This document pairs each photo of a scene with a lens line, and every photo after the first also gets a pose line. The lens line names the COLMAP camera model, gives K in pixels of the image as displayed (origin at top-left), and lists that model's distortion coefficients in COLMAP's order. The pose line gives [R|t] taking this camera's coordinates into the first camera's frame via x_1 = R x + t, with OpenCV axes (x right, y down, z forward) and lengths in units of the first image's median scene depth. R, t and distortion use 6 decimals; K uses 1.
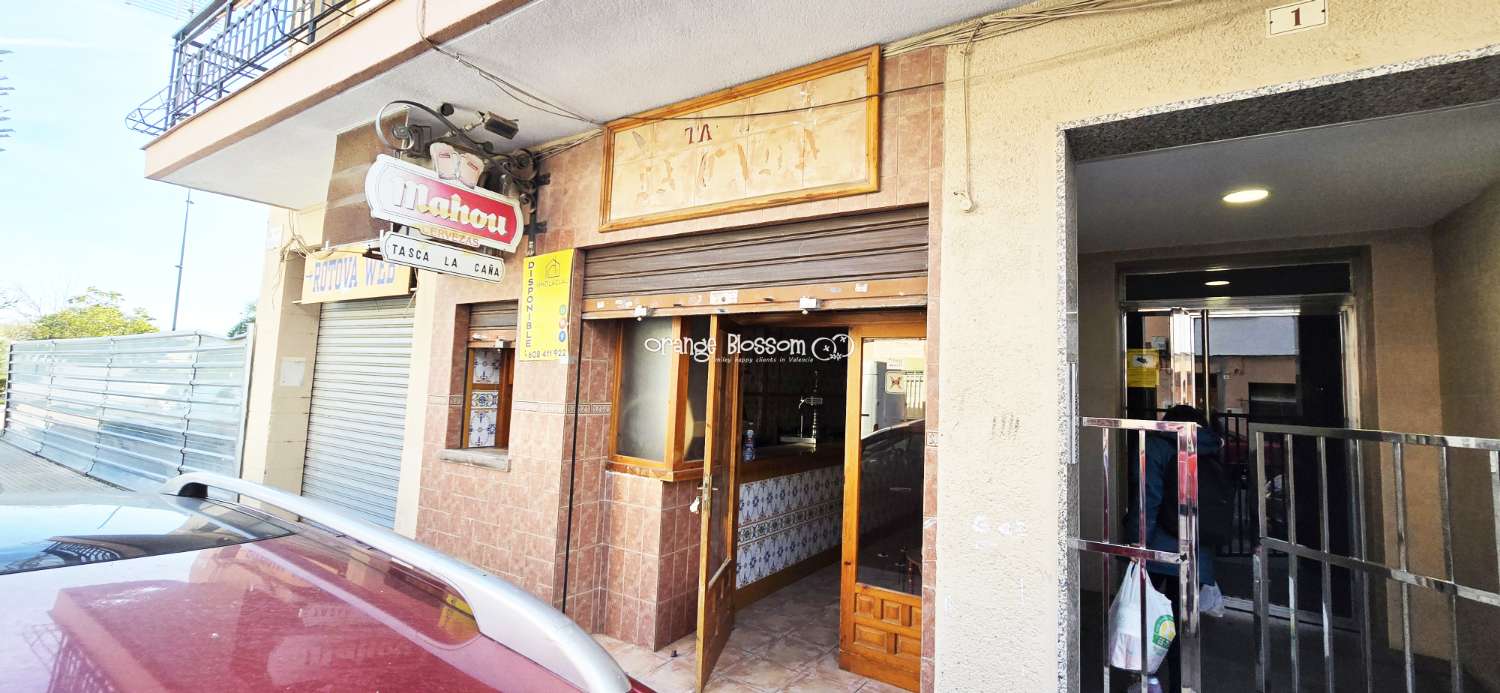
lens RADIAL K [[607.0, 0, 749.5], [0, 607.0, 341.5], [0, 0, 1]] dist [0.010333, 0.001732]
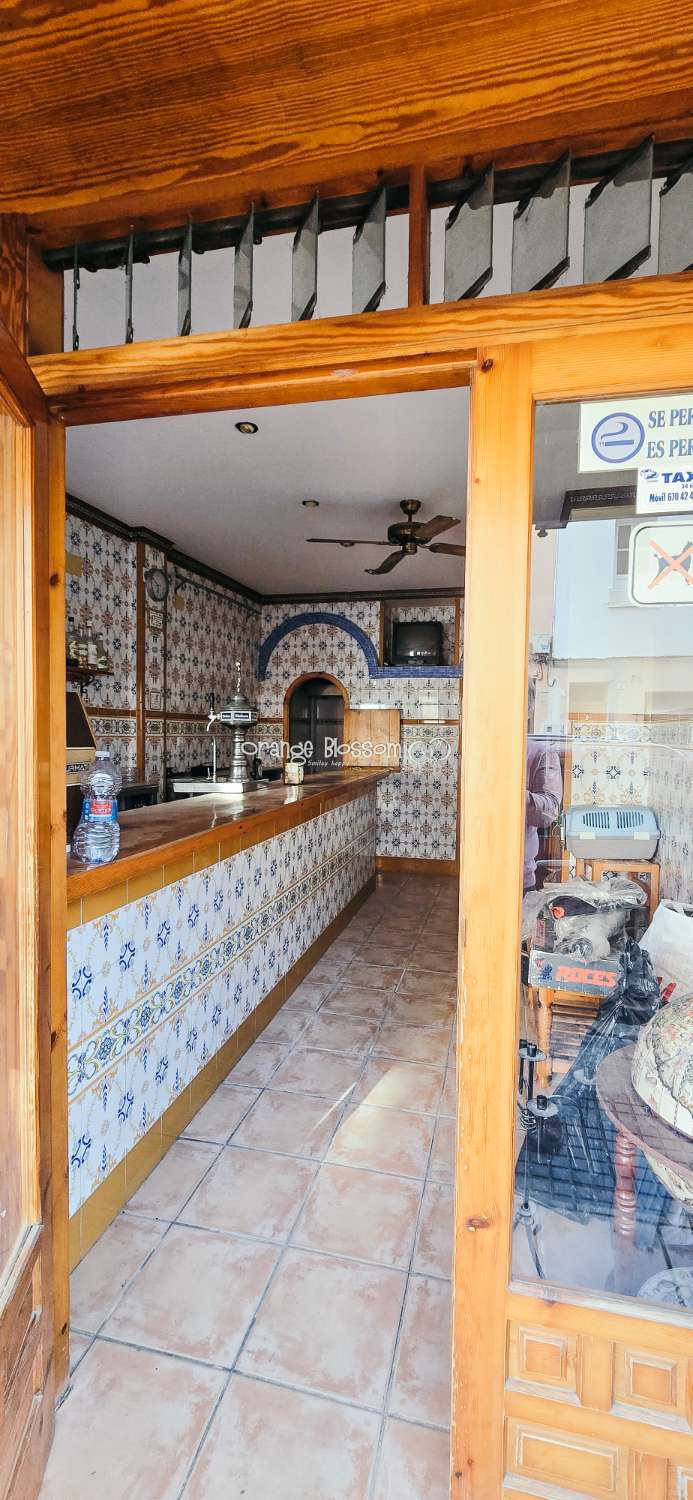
lens RADIAL K [[607.0, 0, 349.5], [0, 607.0, 745.7], [0, 0, 1]] dist [0.010333, 0.001732]
pose [[0.936088, -0.041252, 0.349340, 0.011343], [0.004535, 0.994433, 0.105274, 0.081996], [-0.351738, -0.096962, 0.931063, 0.543721]]
